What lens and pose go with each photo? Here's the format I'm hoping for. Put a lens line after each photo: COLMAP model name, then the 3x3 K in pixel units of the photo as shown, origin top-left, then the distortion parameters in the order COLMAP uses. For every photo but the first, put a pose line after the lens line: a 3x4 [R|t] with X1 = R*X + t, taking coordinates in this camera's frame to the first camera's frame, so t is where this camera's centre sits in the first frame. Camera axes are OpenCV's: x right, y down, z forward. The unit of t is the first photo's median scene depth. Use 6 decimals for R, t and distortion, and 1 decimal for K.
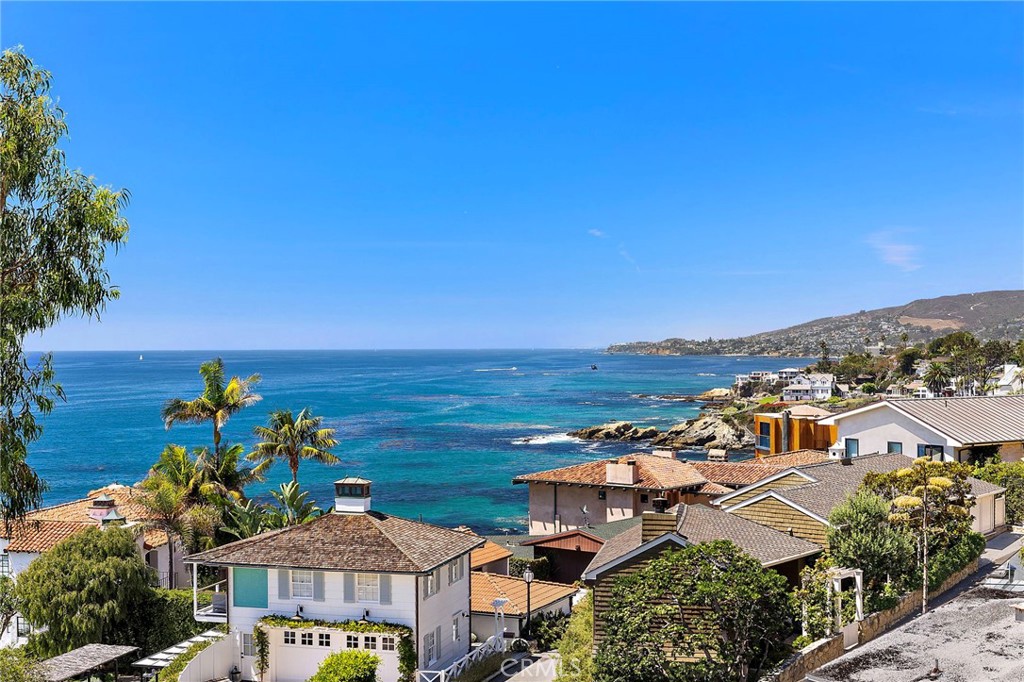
lens RADIAL K [[1300.9, 0, 512.0], [0, 1300.9, 341.0], [0, 0, 1]] dist [-0.004703, -0.374694]
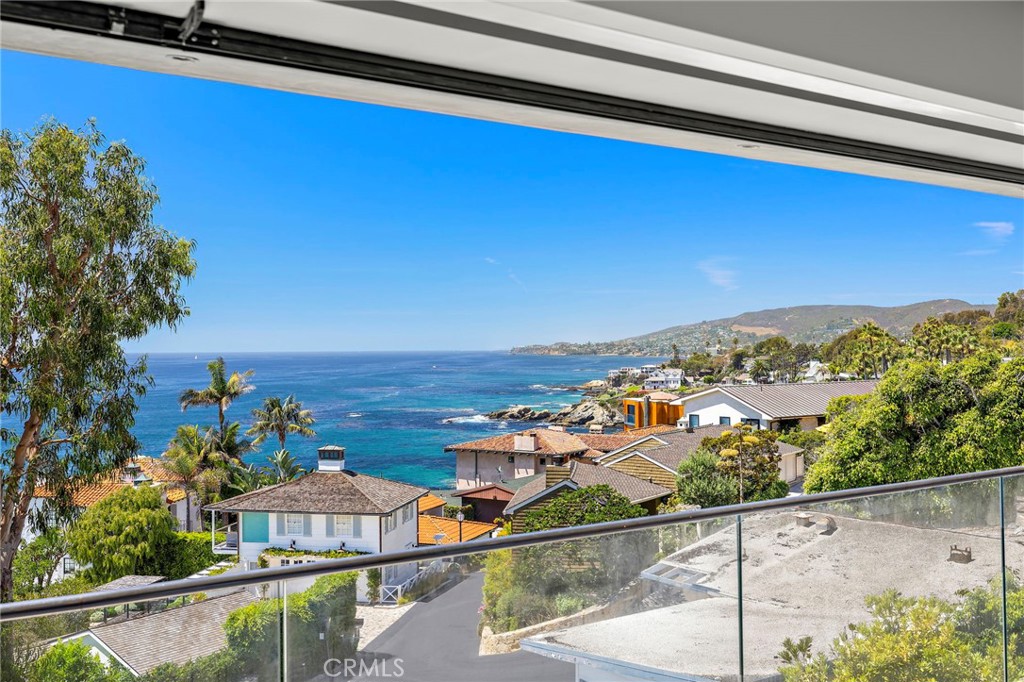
lens RADIAL K [[1004.3, 0, 512.0], [0, 1004.3, 341.0], [0, 0, 1]] dist [0.001979, 0.002156]
pose [[0.997213, -0.002039, 0.074576, -0.011181], [0.002293, 0.999992, -0.003325, 0.000010], [-0.074569, 0.003487, 0.997210, -0.053334]]
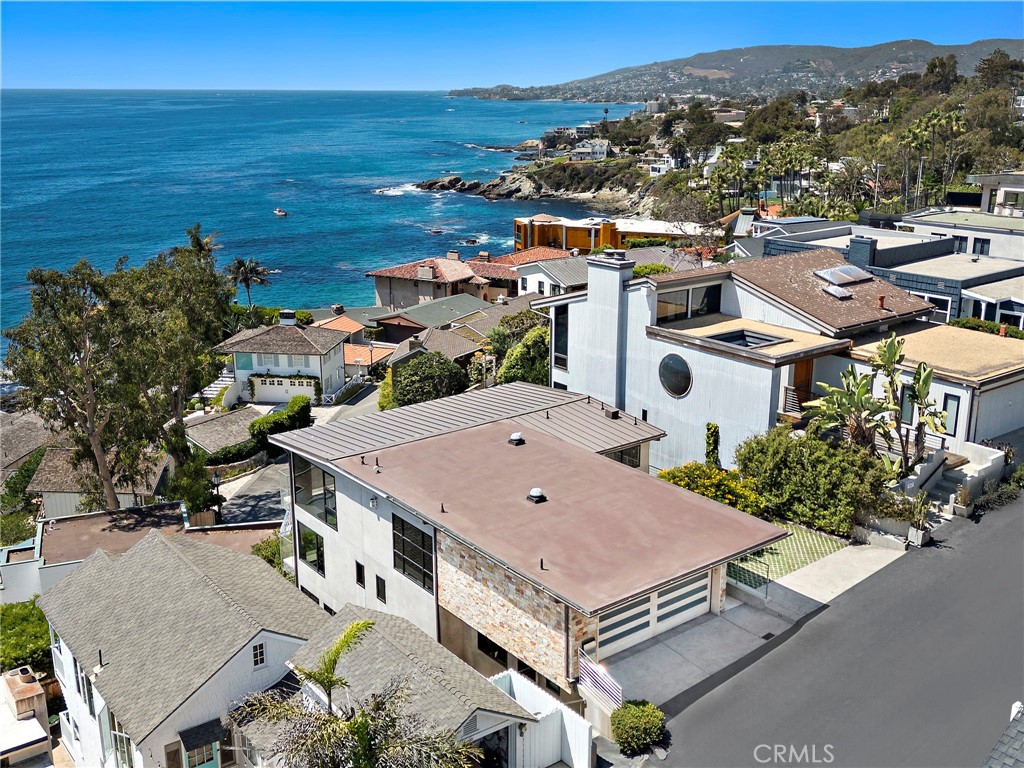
lens RADIAL K [[1029.4, 0, 512.0], [0, 1029.4, 384.0], [0, 0, 1]] dist [0.099939, -0.004339]
pose [[0.991349, -0.034566, 0.126617, 0.024938], [-0.001778, 0.961073, 0.276289, -0.229626], [-0.131239, -0.274124, 0.952697, -0.665493]]
